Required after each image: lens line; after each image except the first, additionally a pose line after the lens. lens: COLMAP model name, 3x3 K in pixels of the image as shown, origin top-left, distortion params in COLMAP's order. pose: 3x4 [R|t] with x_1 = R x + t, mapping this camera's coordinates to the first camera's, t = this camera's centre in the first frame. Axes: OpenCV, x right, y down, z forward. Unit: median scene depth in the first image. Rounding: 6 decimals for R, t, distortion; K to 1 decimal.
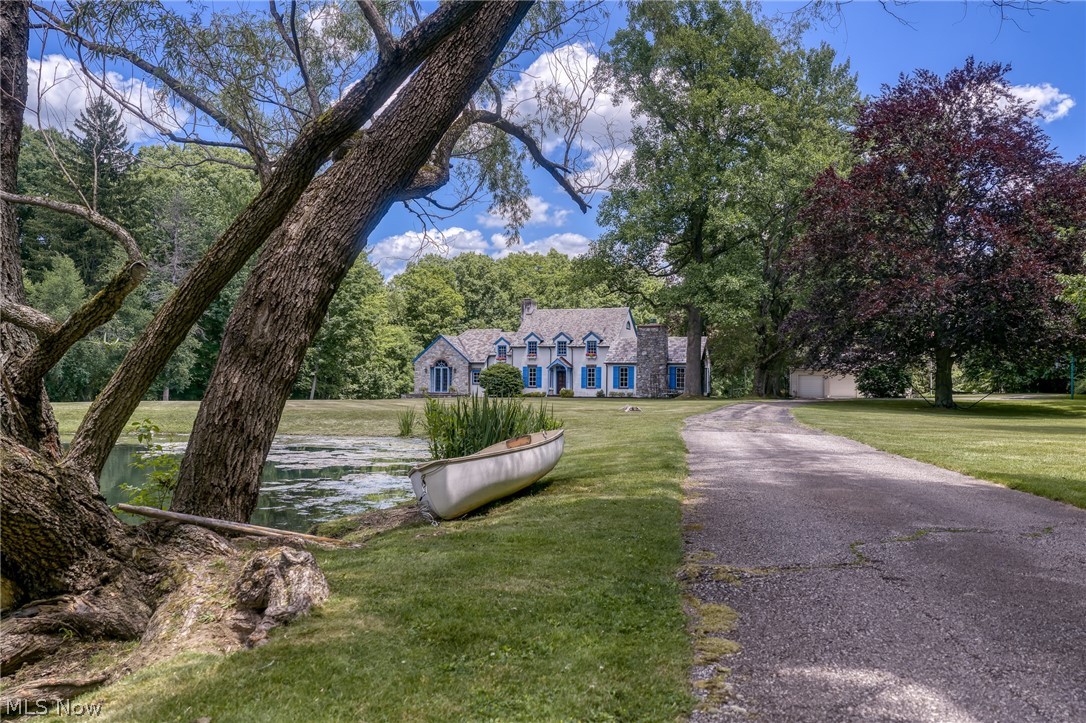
lens RADIAL K [[949.2, 0, 553.9], [0, 949.2, 361.2], [0, 0, 1]] dist [0.064198, -0.005996]
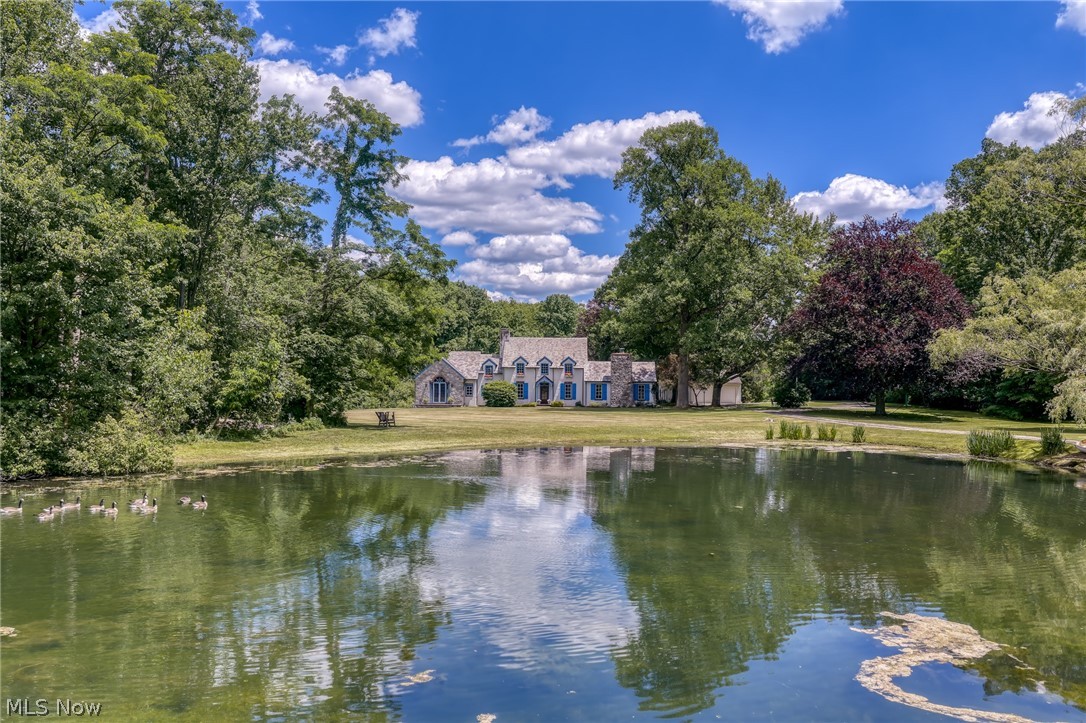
lens RADIAL K [[949.2, 0, 537.3], [0, 949.2, 363.7], [0, 0, 1]] dist [0.064198, -0.005996]
pose [[0.950366, 0.006791, 0.311061, -0.403168], [-0.008661, 0.999952, 0.004630, -0.026691], [-0.311015, -0.007094, 0.950379, -0.233112]]
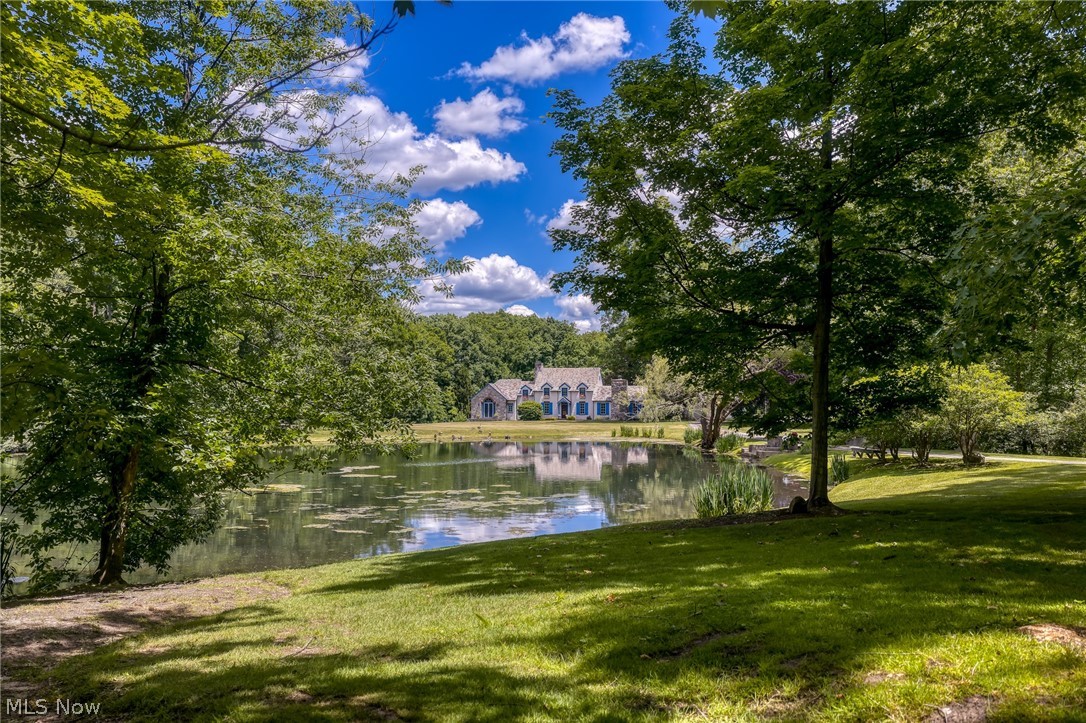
lens RADIAL K [[949.2, 0, 552.3], [0, 949.2, 367.3], [0, 0, 1]] dist [0.064198, -0.005996]
pose [[0.988014, -0.002959, 0.154338, -0.278155], [0.004768, 0.999924, -0.011351, -0.038798], [-0.154292, 0.011951, 0.987953, -0.700386]]
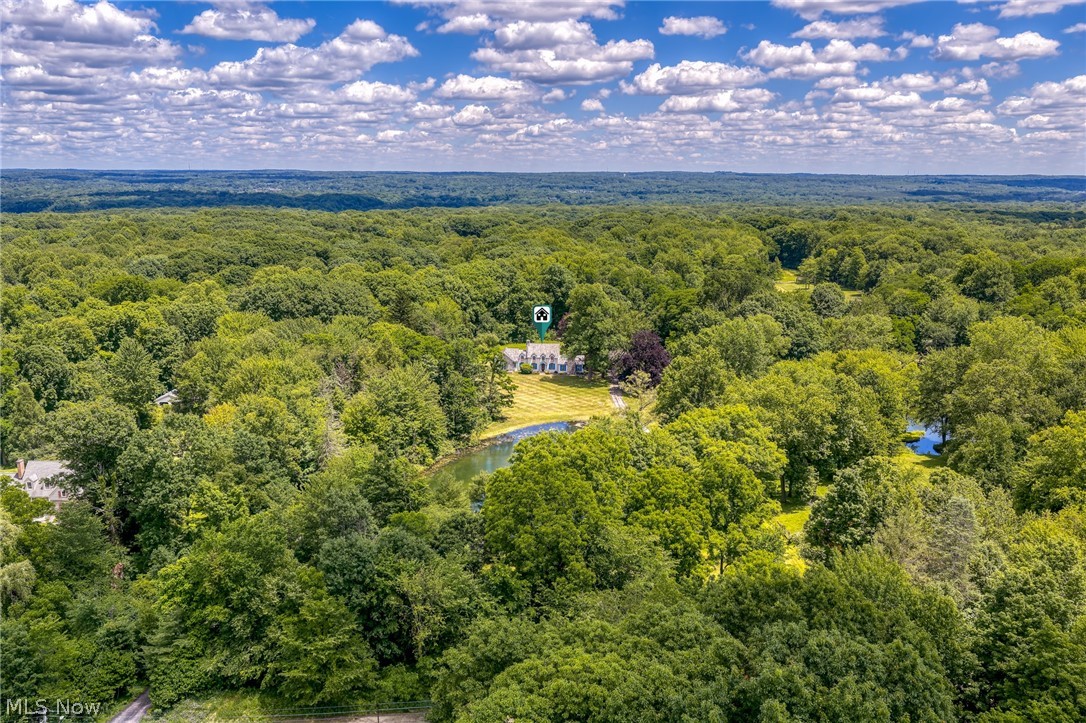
lens RADIAL K [[949.2, 0, 552.1], [0, 949.2, 351.4], [0, 0, 1]] dist [0.064198, -0.005996]
pose [[0.951946, -0.062862, 0.299745, -0.984571], [-0.004119, 0.975993, 0.217764, -0.782206], [-0.306238, -0.208534, 0.928834, -2.187193]]
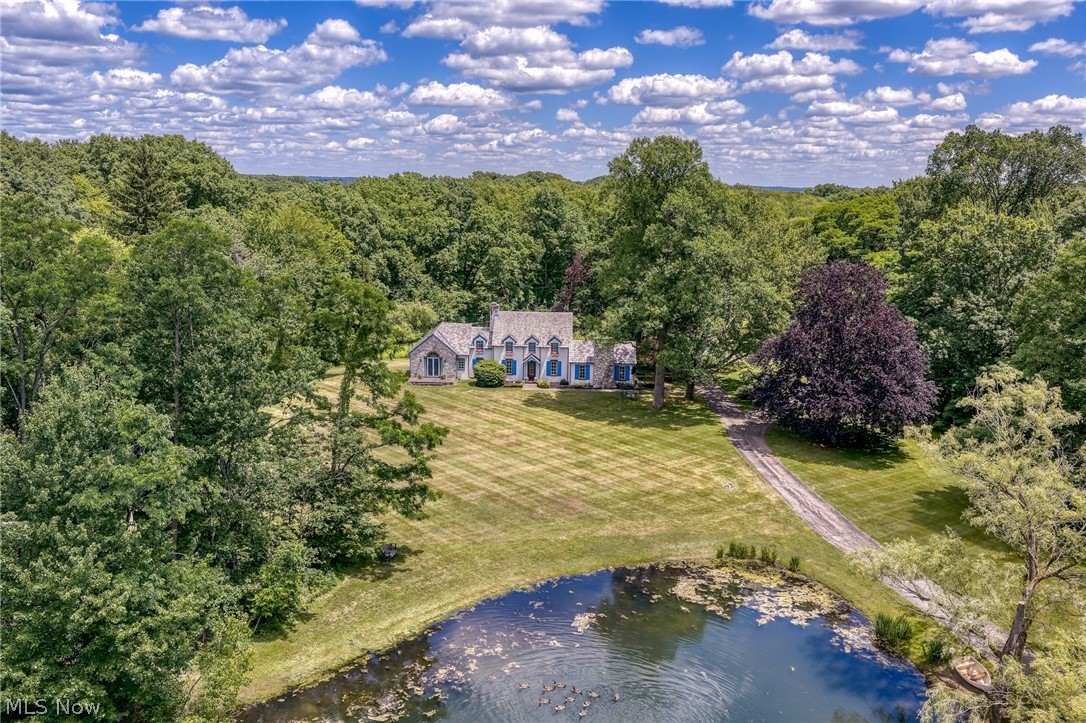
lens RADIAL K [[949.2, 0, 535.6], [0, 949.2, 373.1], [0, 0, 1]] dist [0.064198, -0.005996]
pose [[0.948784, -0.057582, 0.310633, -0.415372], [-0.014944, 0.973969, 0.226189, -0.288327], [-0.315572, -0.219246, 0.923226, -0.285585]]
